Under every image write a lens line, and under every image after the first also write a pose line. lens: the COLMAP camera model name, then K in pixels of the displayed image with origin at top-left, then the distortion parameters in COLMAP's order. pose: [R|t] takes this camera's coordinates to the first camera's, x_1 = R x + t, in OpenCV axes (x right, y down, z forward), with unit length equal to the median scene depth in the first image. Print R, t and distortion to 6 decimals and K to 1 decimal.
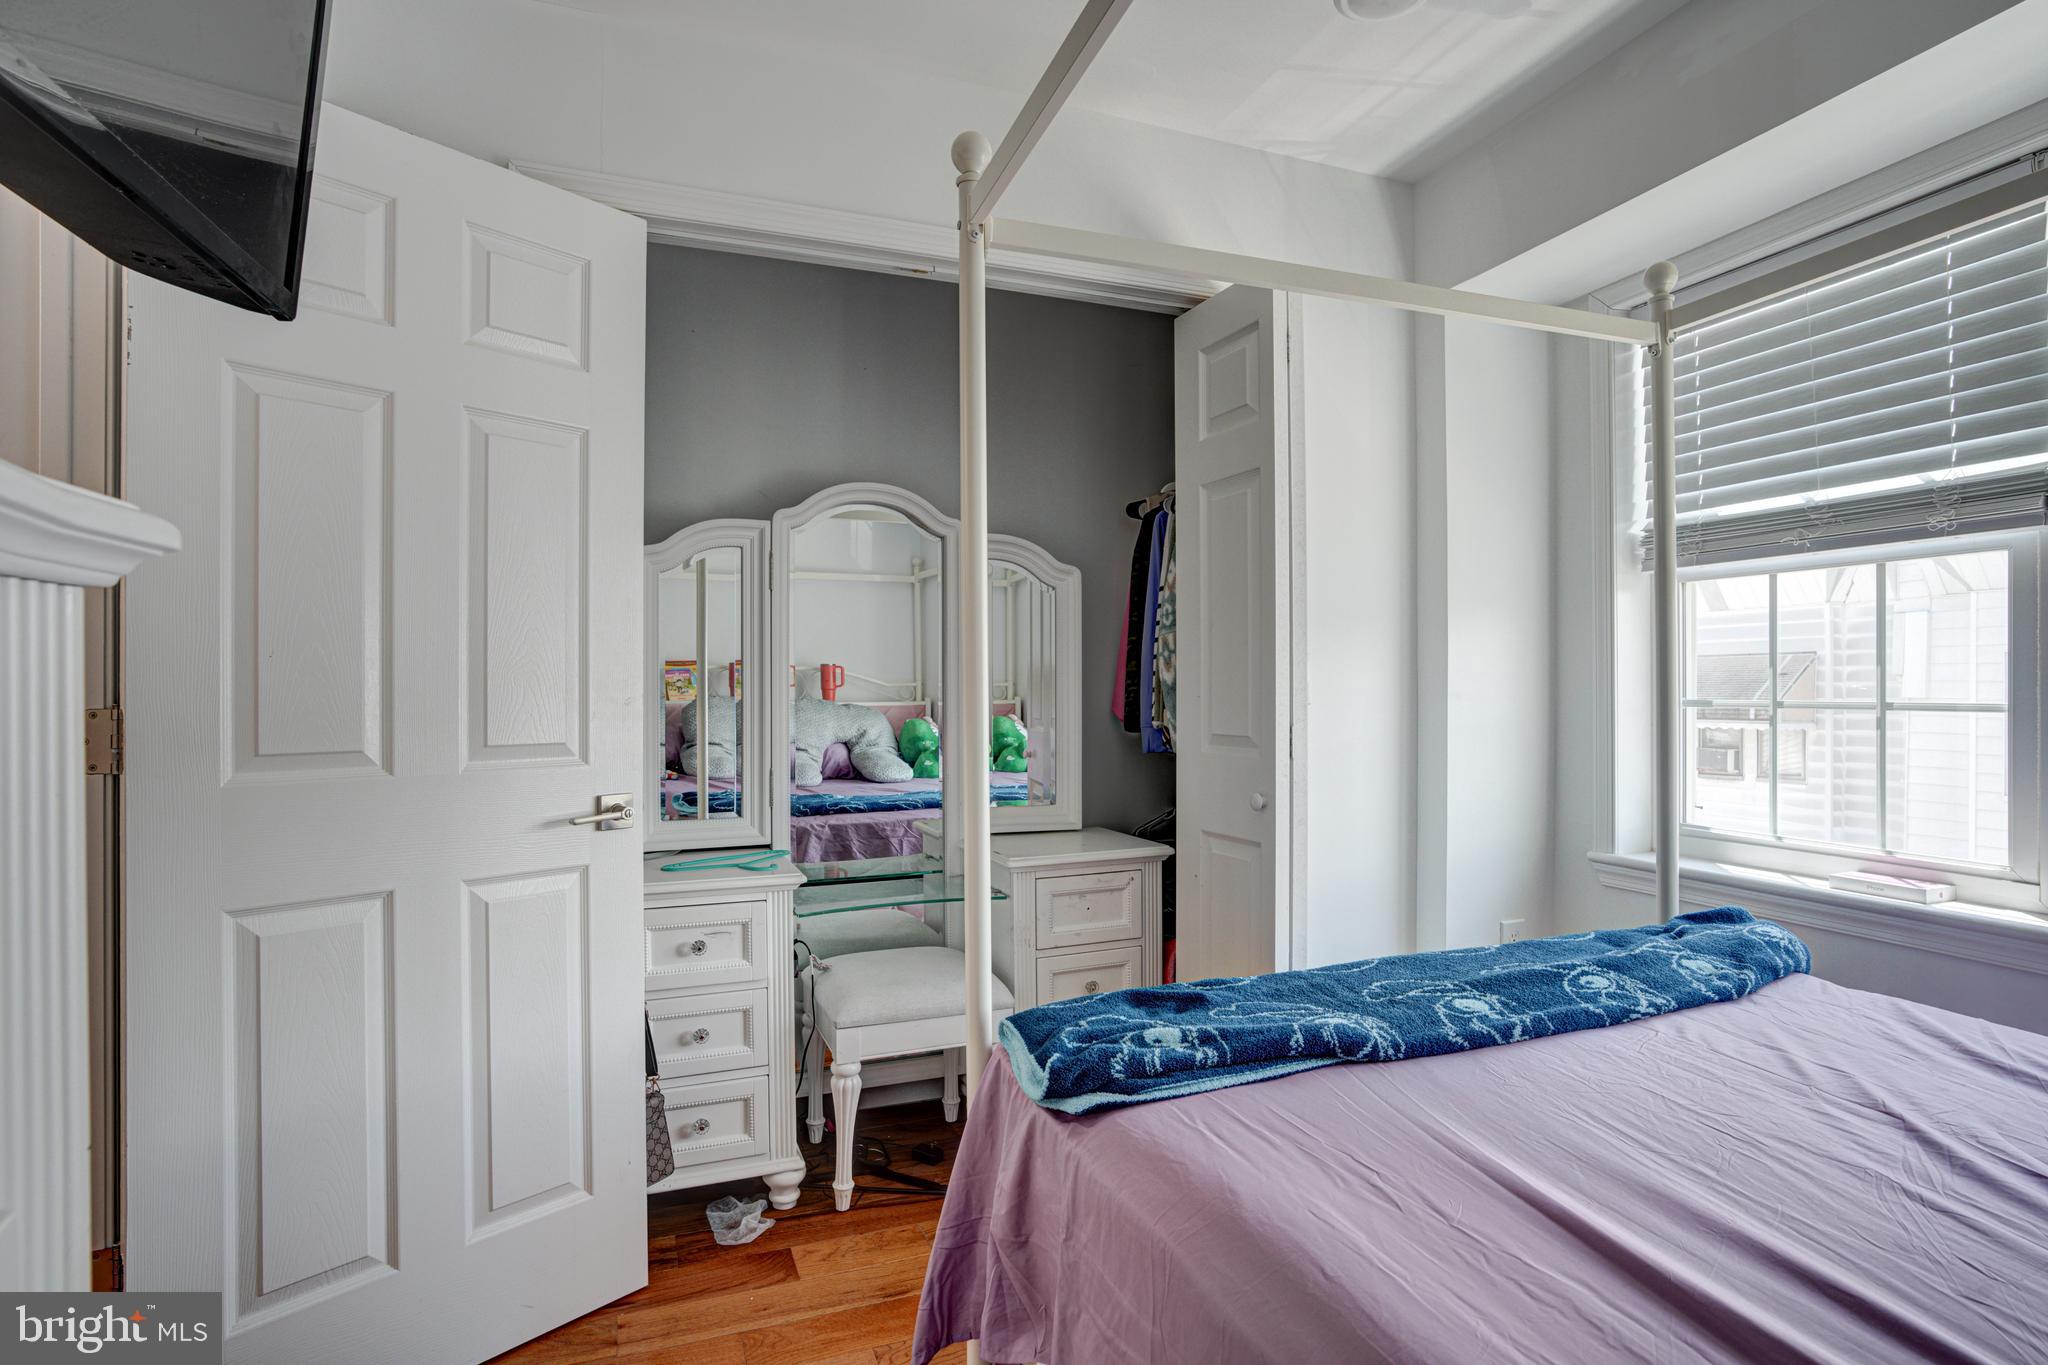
lens RADIAL K [[1028.4, 0, 1017.9], [0, 1028.4, 680.0], [0, 0, 1]] dist [-0.002750, 0.013878]
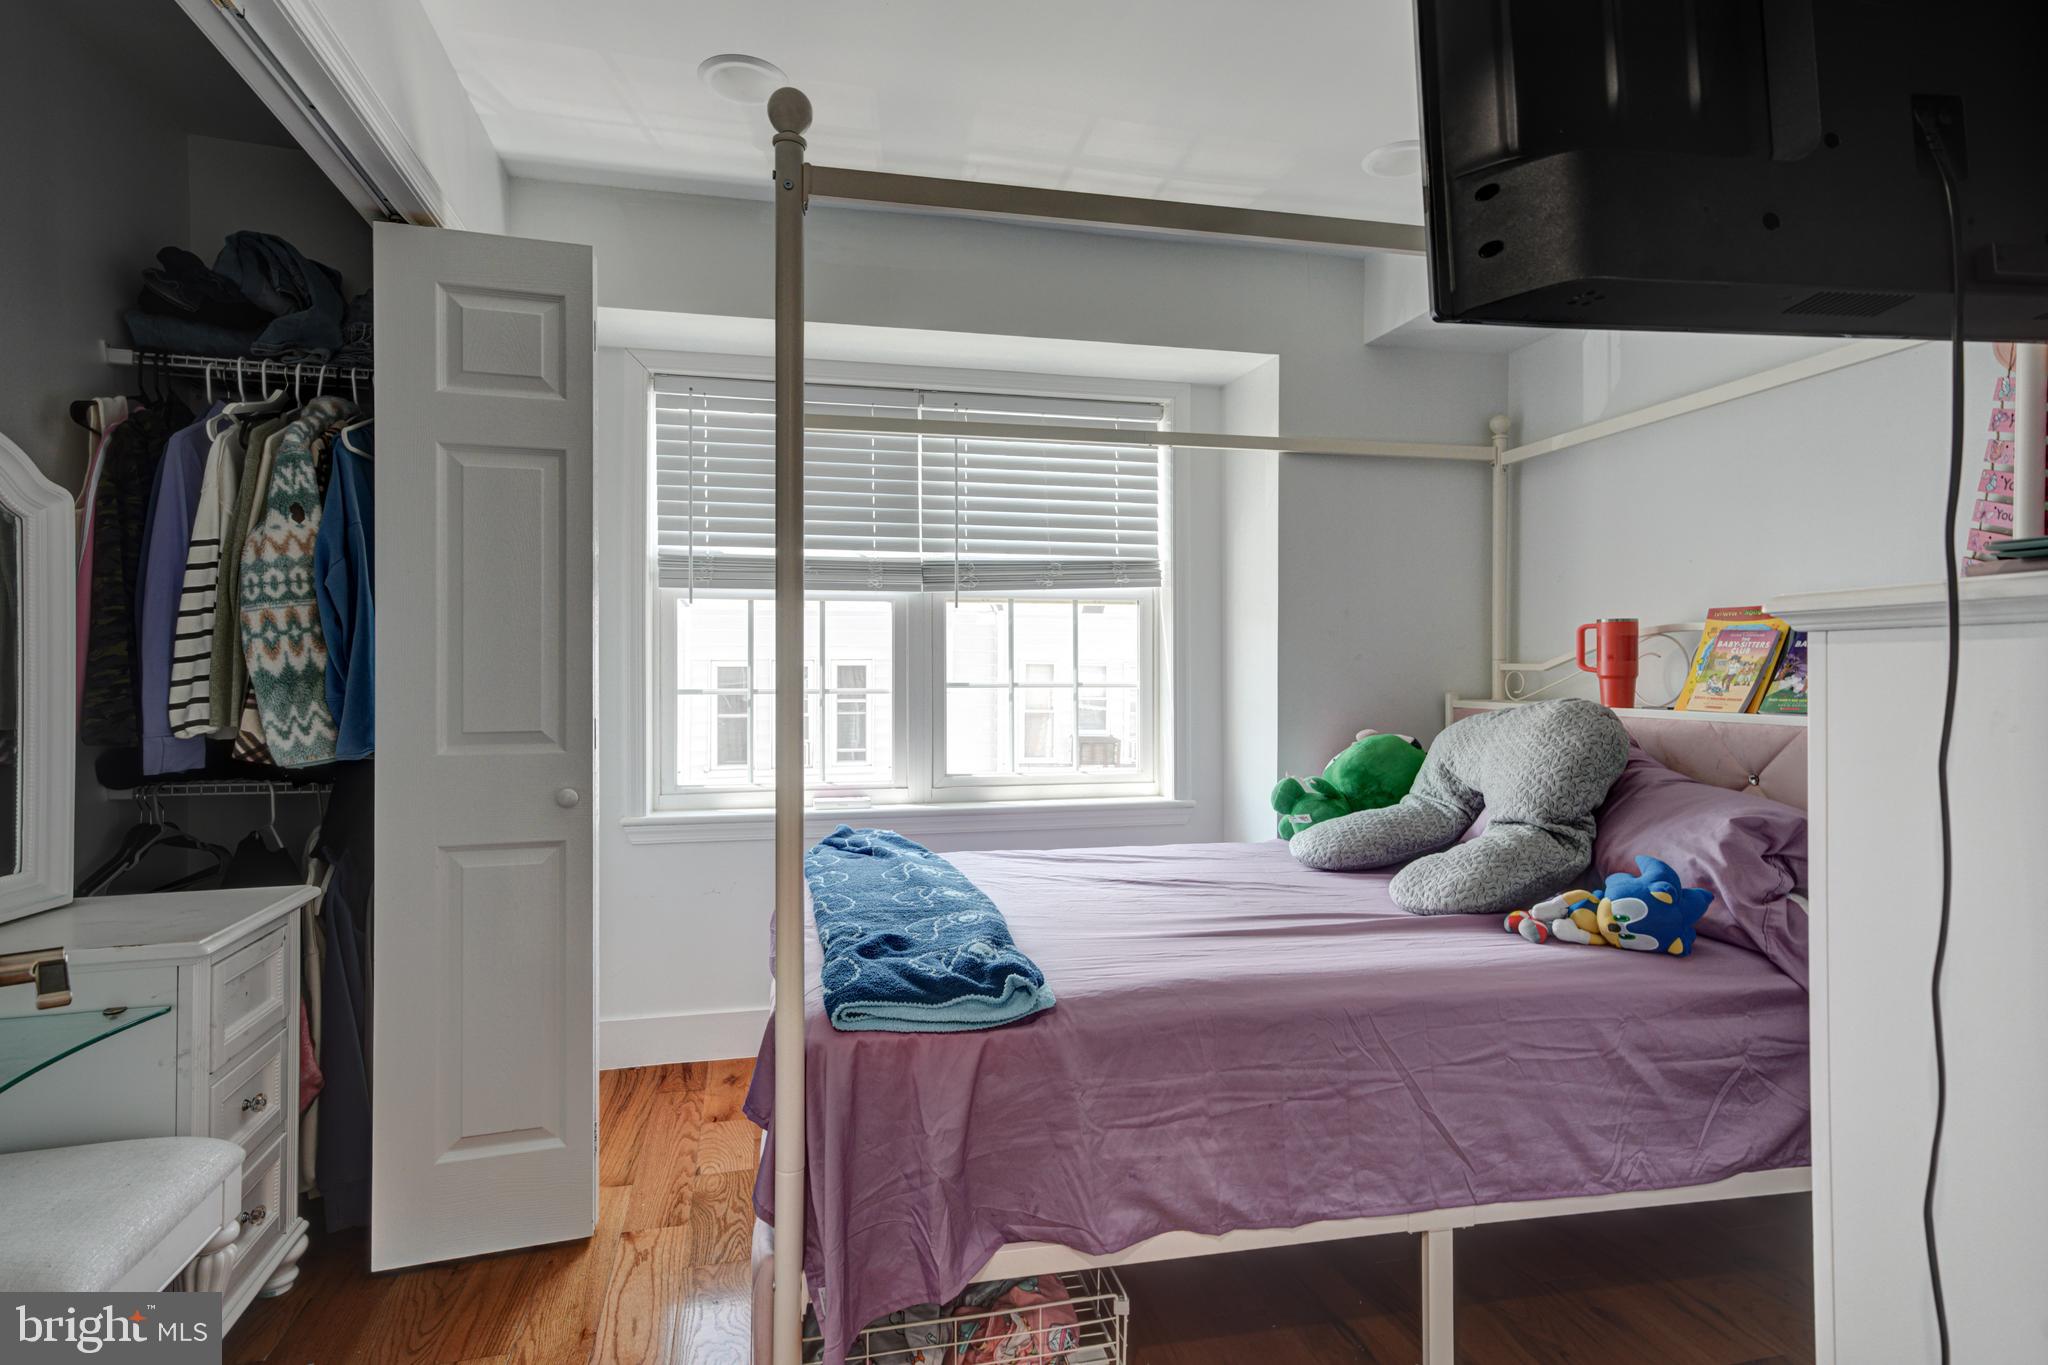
lens RADIAL K [[1028.4, 0, 1017.9], [0, 1028.4, 680.0], [0, 0, 1]] dist [-0.002750, 0.013878]
pose [[0.156065, -0.000889, 0.987746, -0.724693], [-0.006340, 0.999978, 0.001901, 0.003331], [-0.987726, -0.006559, 0.156056, 0.492048]]
